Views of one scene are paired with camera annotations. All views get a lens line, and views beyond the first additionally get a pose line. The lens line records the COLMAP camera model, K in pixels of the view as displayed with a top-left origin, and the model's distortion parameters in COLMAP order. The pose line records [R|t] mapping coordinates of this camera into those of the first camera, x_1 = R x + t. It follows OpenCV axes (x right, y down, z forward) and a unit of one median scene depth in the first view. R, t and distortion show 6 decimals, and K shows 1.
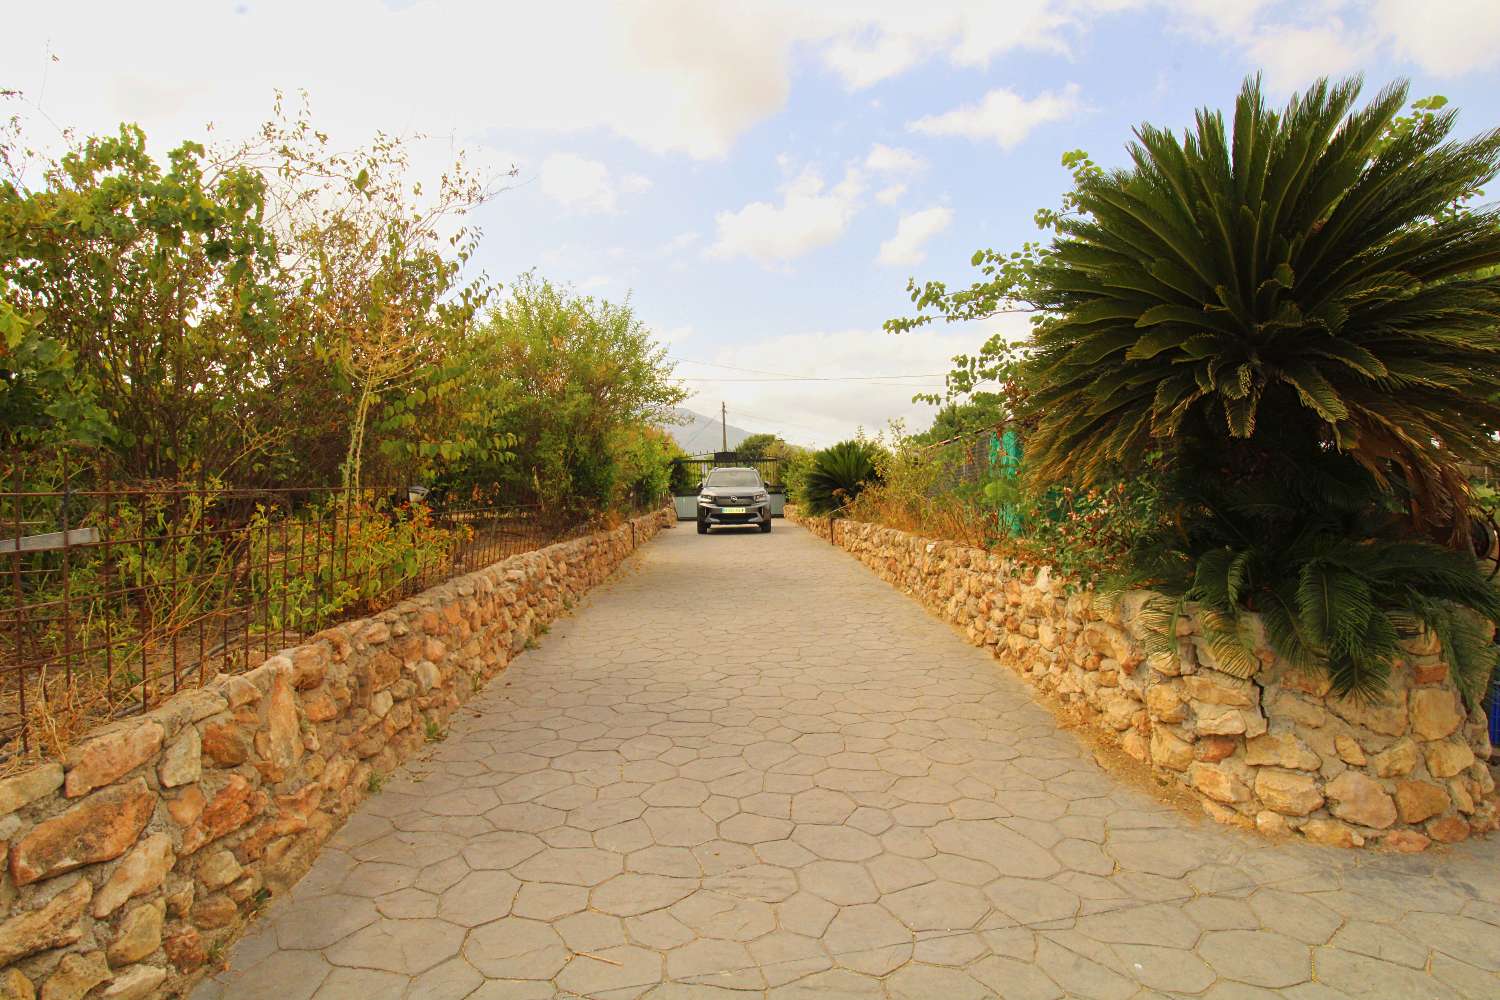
lens RADIAL K [[819.8, 0, 767.2], [0, 819.8, 491.0], [0, 0, 1]] dist [0.028743, -0.034956]
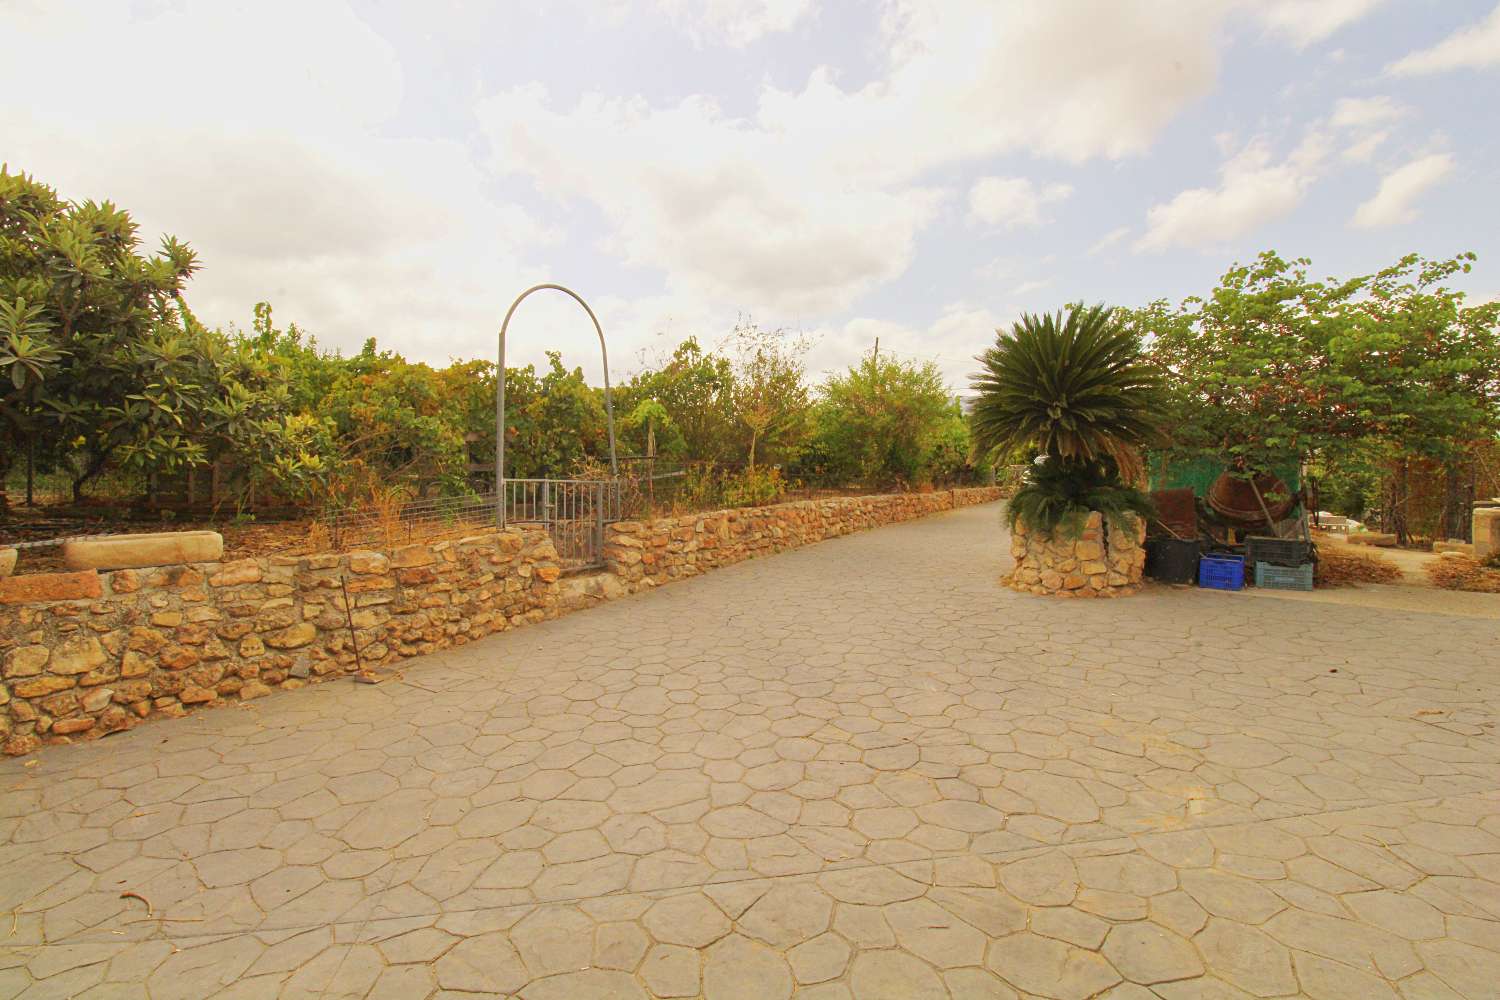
lens RADIAL K [[706.9, 0, 741.3], [0, 706.9, 488.7], [0, 0, 1]] dist [-0.004262, -0.011321]
pose [[0.825413, 0.019161, -0.564204, 0.829869], [-0.007269, 0.999702, 0.023317, 0.023242], [0.564482, -0.015145, 0.825306, -1.031007]]
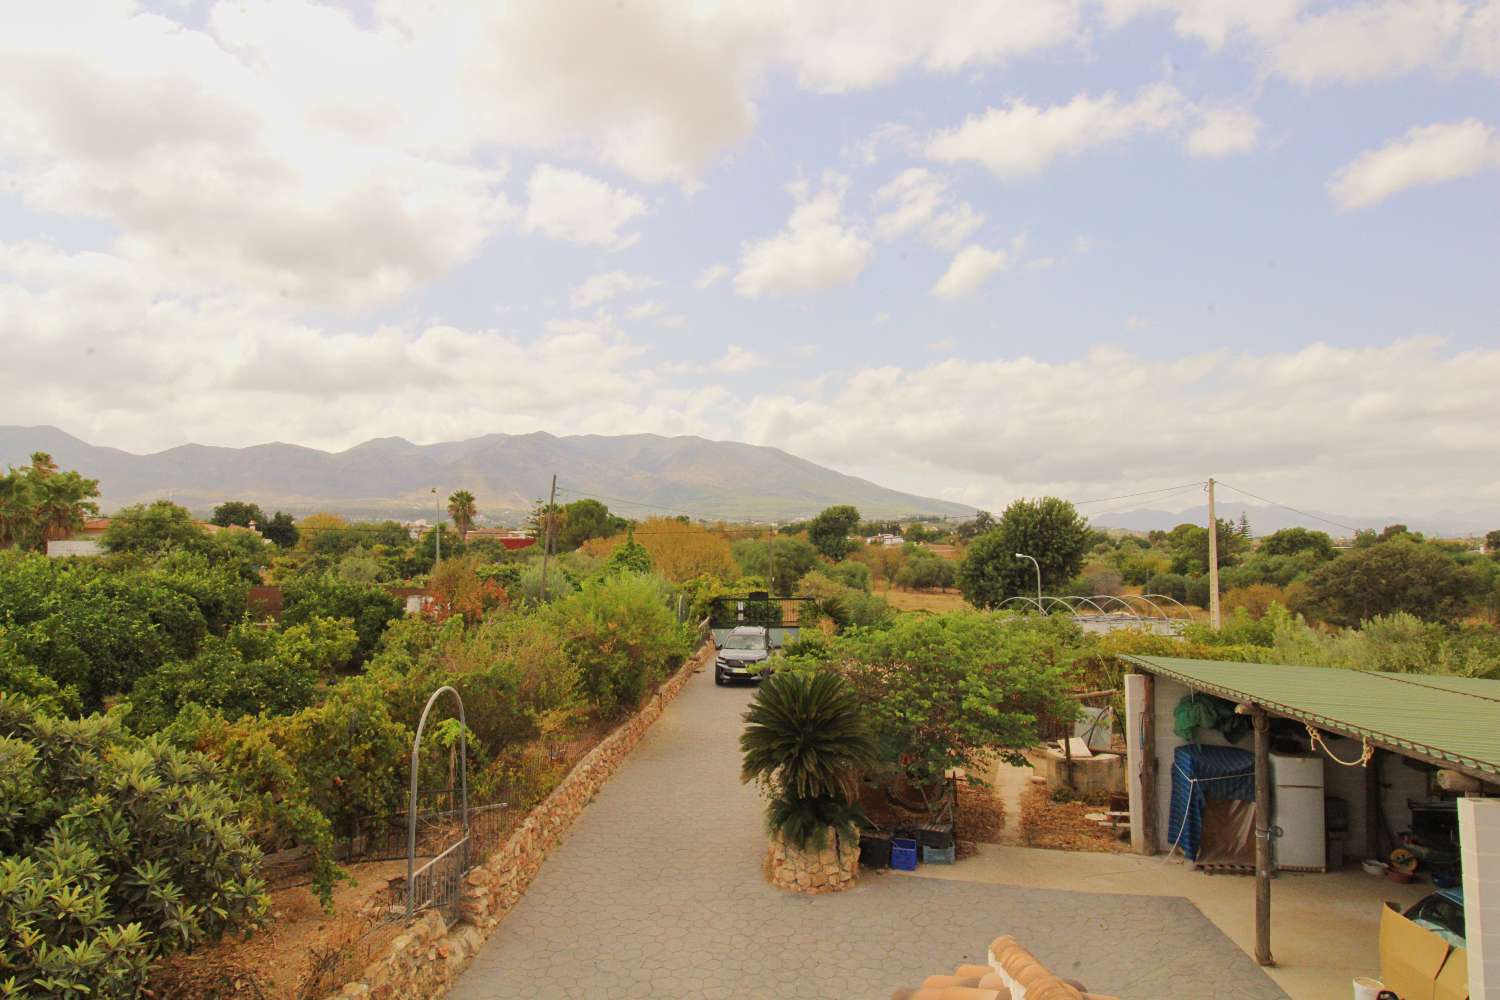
lens RADIAL K [[946.2, 0, 754.3], [0, 946.2, 460.7], [0, 0, 1]] dist [0.002613, -0.000126]
pose [[0.992200, 0.011375, -0.124137, 0.710828], [-0.020947, 0.996882, -0.076079, -0.835847], [0.122885, 0.078086, 0.989344, -2.413187]]
